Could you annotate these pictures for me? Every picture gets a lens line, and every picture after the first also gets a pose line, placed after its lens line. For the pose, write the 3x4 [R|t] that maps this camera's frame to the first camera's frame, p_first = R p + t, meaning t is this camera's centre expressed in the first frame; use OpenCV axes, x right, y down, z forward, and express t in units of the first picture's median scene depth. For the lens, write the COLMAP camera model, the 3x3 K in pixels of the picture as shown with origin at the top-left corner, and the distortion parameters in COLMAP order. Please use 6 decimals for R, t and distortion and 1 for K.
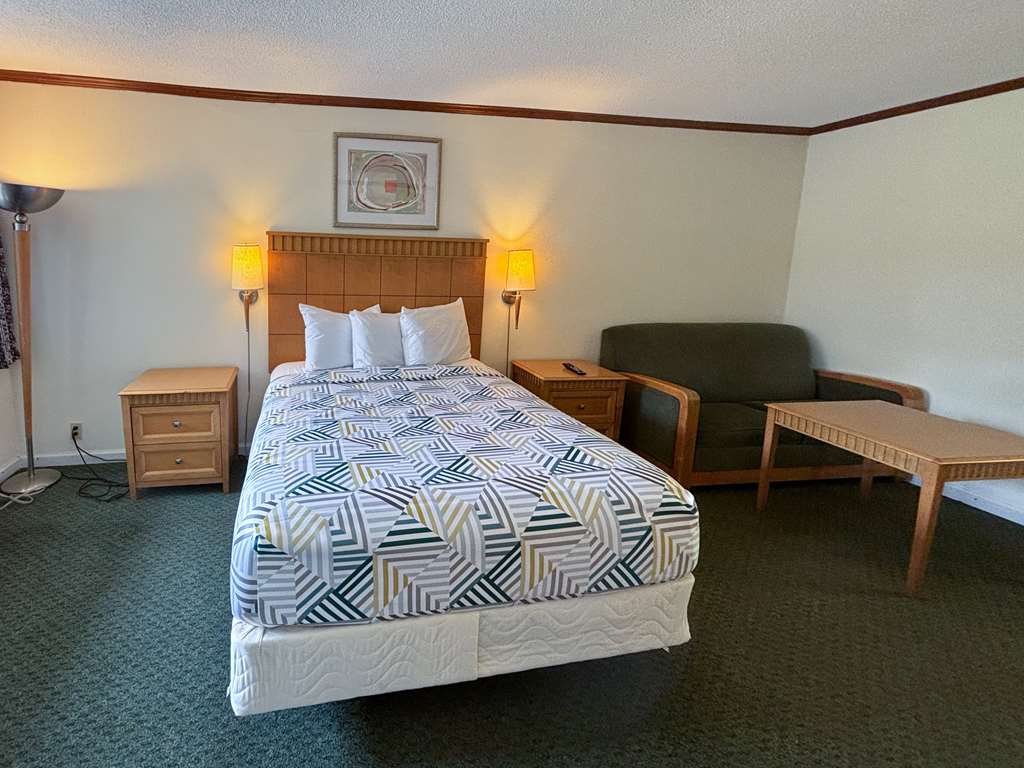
lens RADIAL K [[450.3, 0, 385.0], [0, 450.3, 328.5], [0, 0, 1]] dist [0.001037, -0.000044]
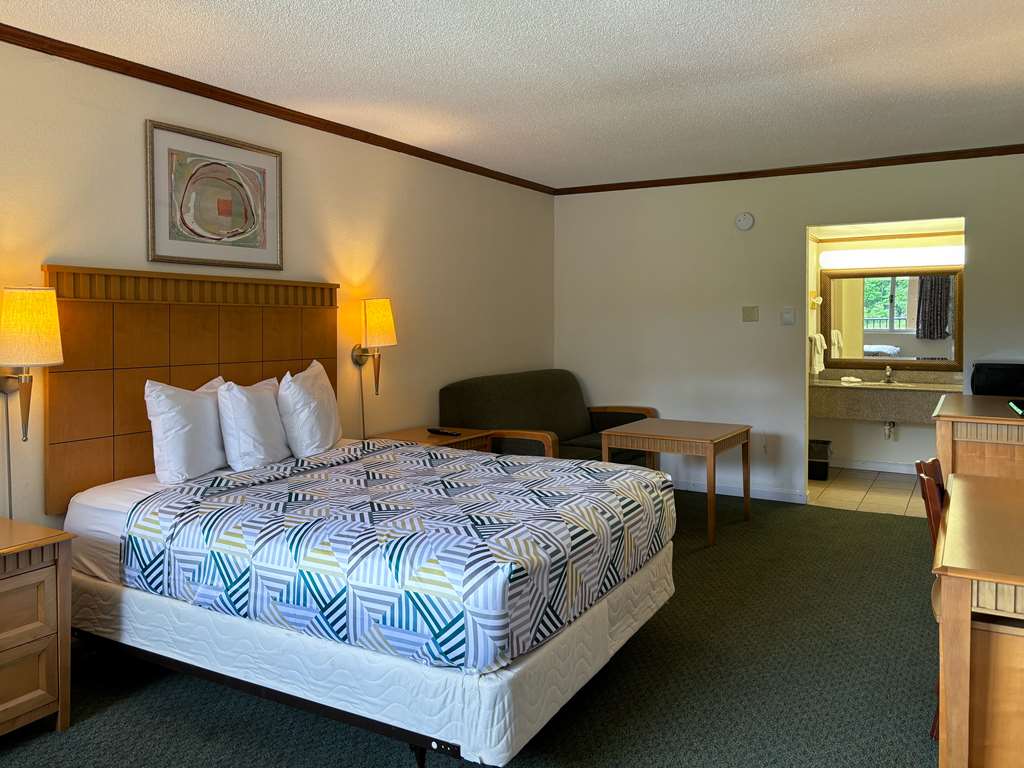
lens RADIAL K [[759.8, 0, 529.4], [0, 759.8, 357.0], [0, 0, 1]] dist [0.013496, 0.011244]
pose [[0.631045, -0.057838, 0.773587, -0.672137], [0.134938, 0.990198, -0.036041, 0.022984], [-0.763920, 0.127130, 0.632665, -0.088946]]
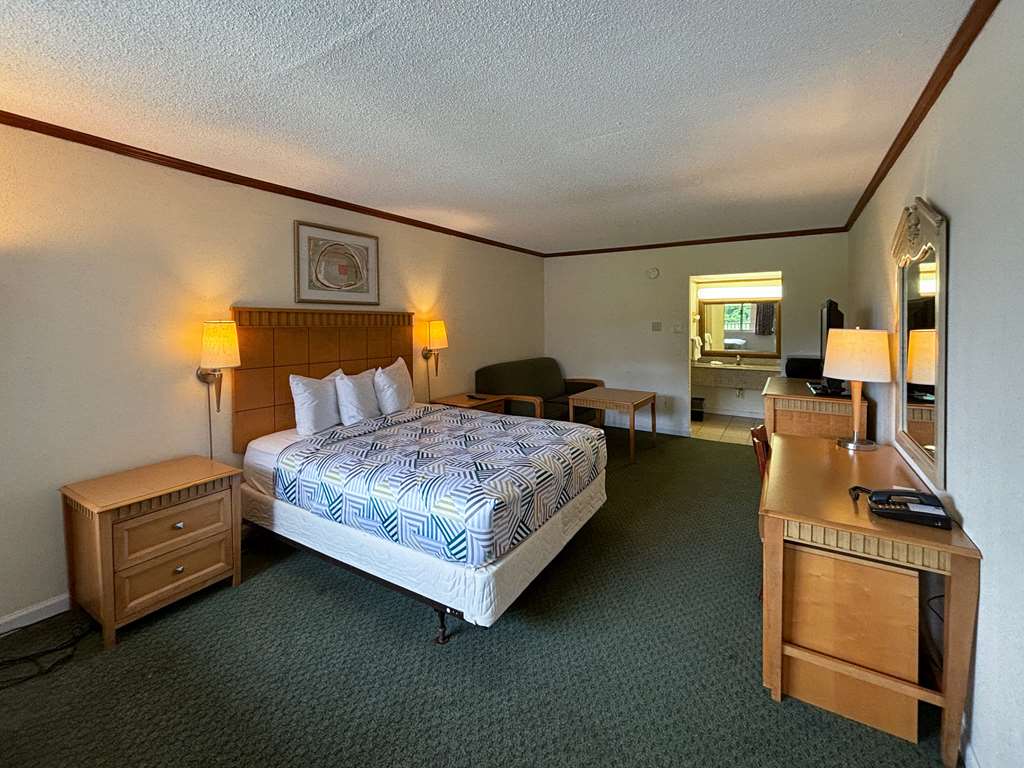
lens RADIAL K [[419.6, 0, 530.8], [0, 419.6, 342.7], [0, 0, 1]] dist [-0.001852, -0.001981]
pose [[0.648273, -0.059824, 0.759054, -0.566148], [0.134938, 0.990155, -0.037206, -0.016769], [-0.749356, 0.126545, 0.649963, -0.078054]]
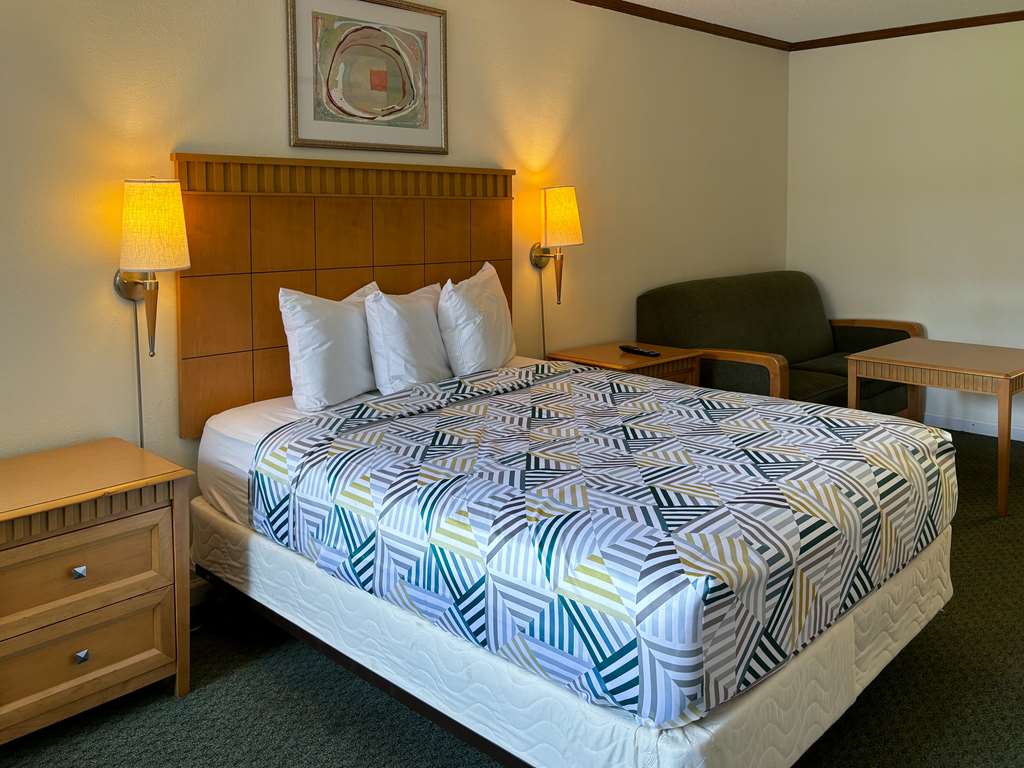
lens RADIAL K [[835.6, 0, 549.2], [0, 835.6, 283.2], [0, 0, 1]] dist [0.025881, -0.009470]
pose [[0.800378, -0.078377, 0.594350, -0.521466], [0.116128, 0.992908, -0.025449, 0.000807], [-0.588141, 0.089389, 0.803803, 0.015290]]
